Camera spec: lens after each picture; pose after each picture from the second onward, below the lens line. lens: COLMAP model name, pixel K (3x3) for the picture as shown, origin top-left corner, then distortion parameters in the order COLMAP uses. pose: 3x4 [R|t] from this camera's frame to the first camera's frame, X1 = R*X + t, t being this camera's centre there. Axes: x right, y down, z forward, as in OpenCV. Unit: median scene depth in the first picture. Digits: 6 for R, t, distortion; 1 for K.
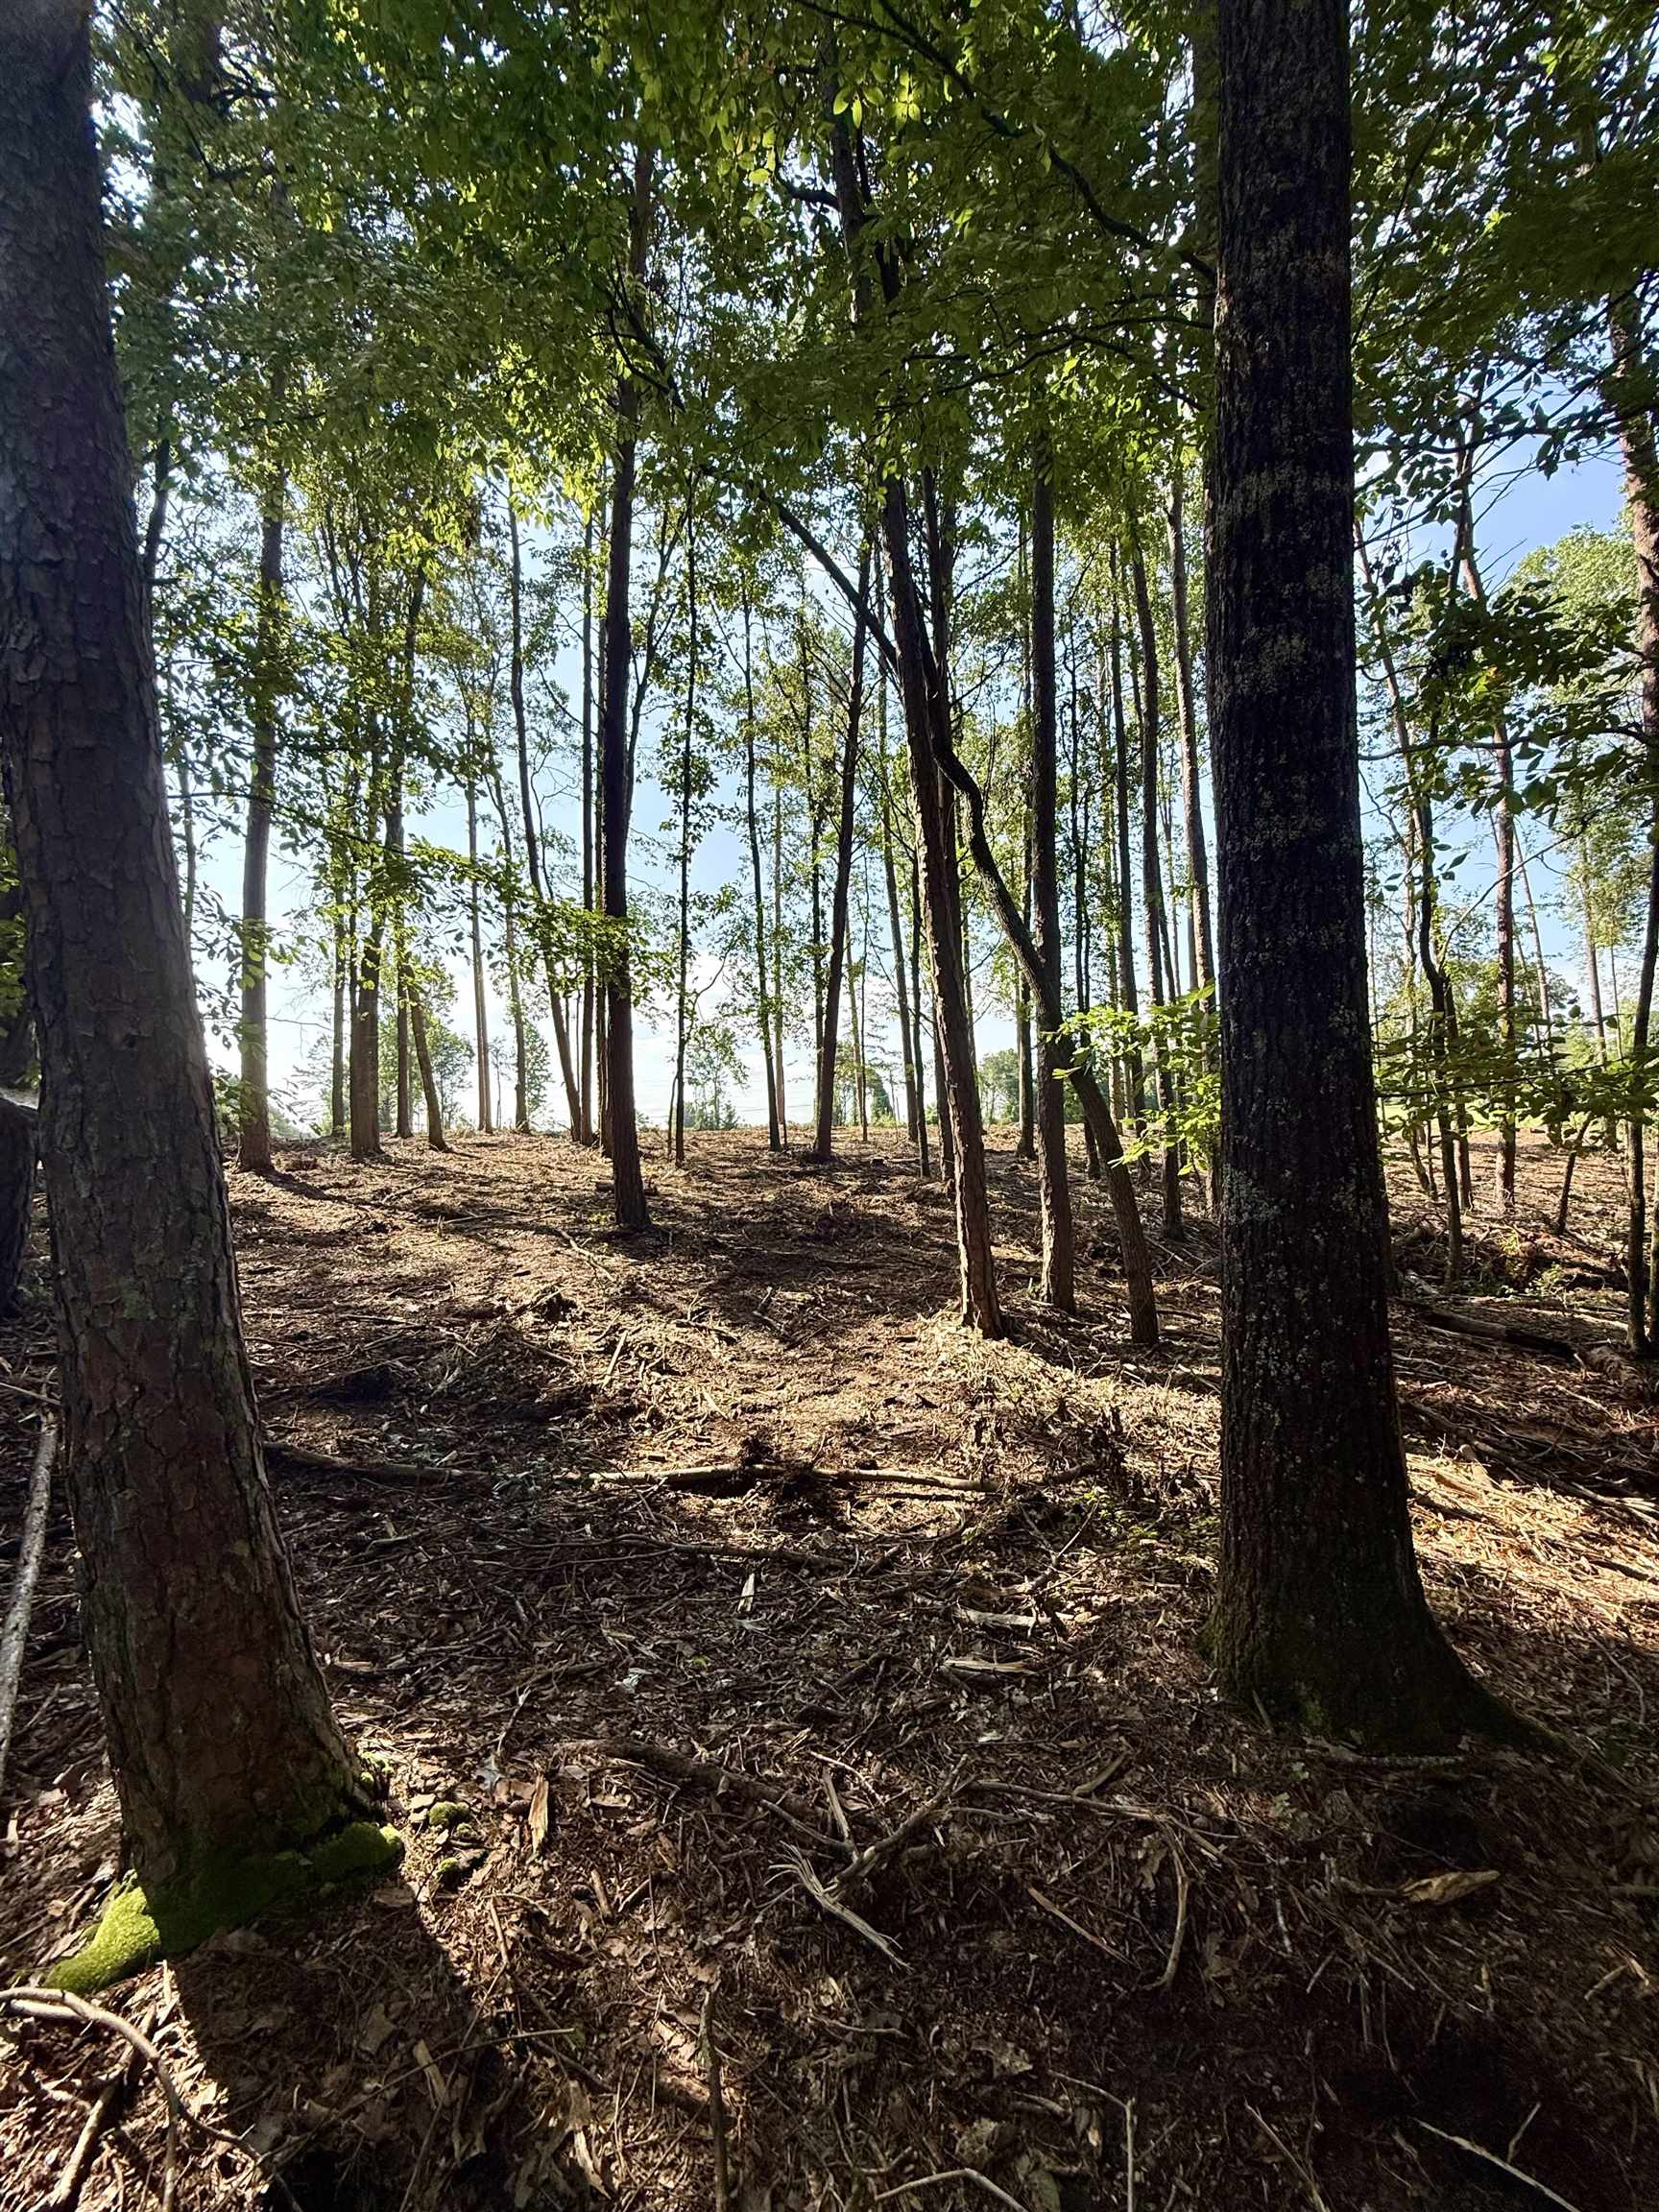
lens RADIAL K [[893.0, 0, 829.5], [0, 893.0, 1106.0], [0, 0, 1]] dist [-0.010928, -0.000119]
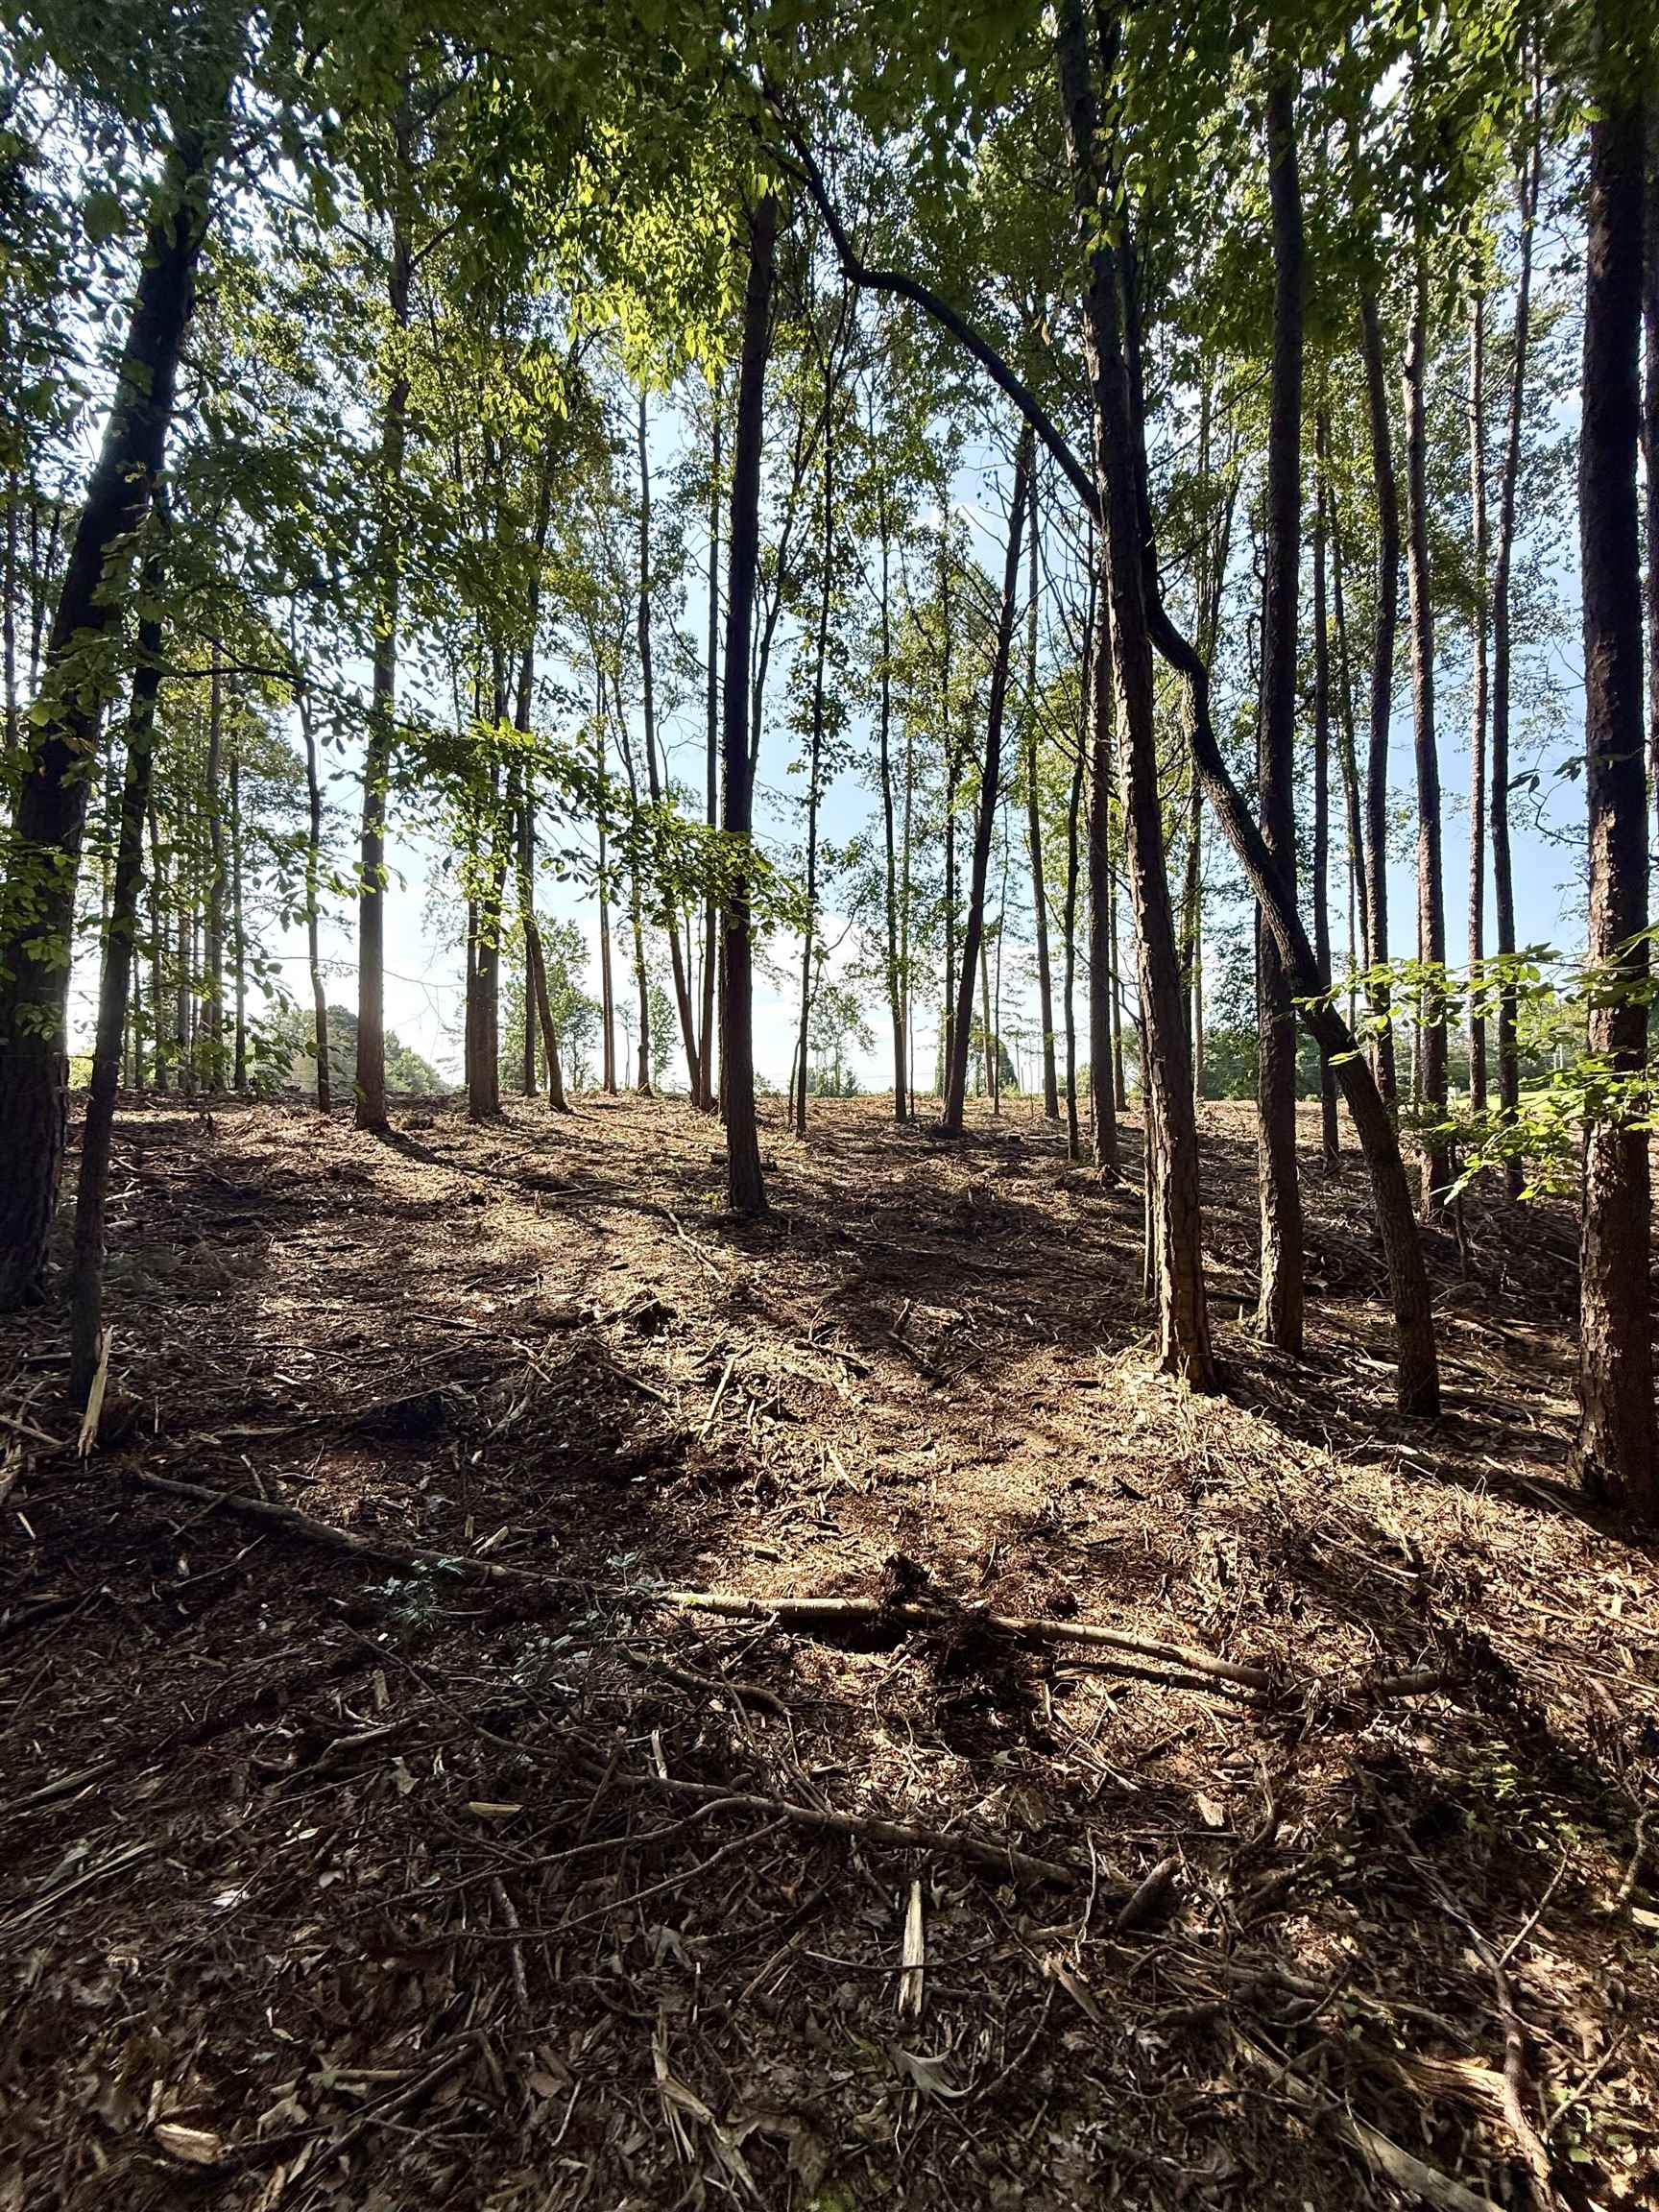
lens RADIAL K [[883.4, 0, 830.7], [0, 883.4, 1106.3], [0, 0, 1]] dist [0.002072, -0.000402]
pose [[0.991051, 0.029197, -0.130250, -0.022705], [-0.024206, 0.998917, 0.039737, -0.003239], [0.131269, -0.036228, 0.990685, 0.118934]]
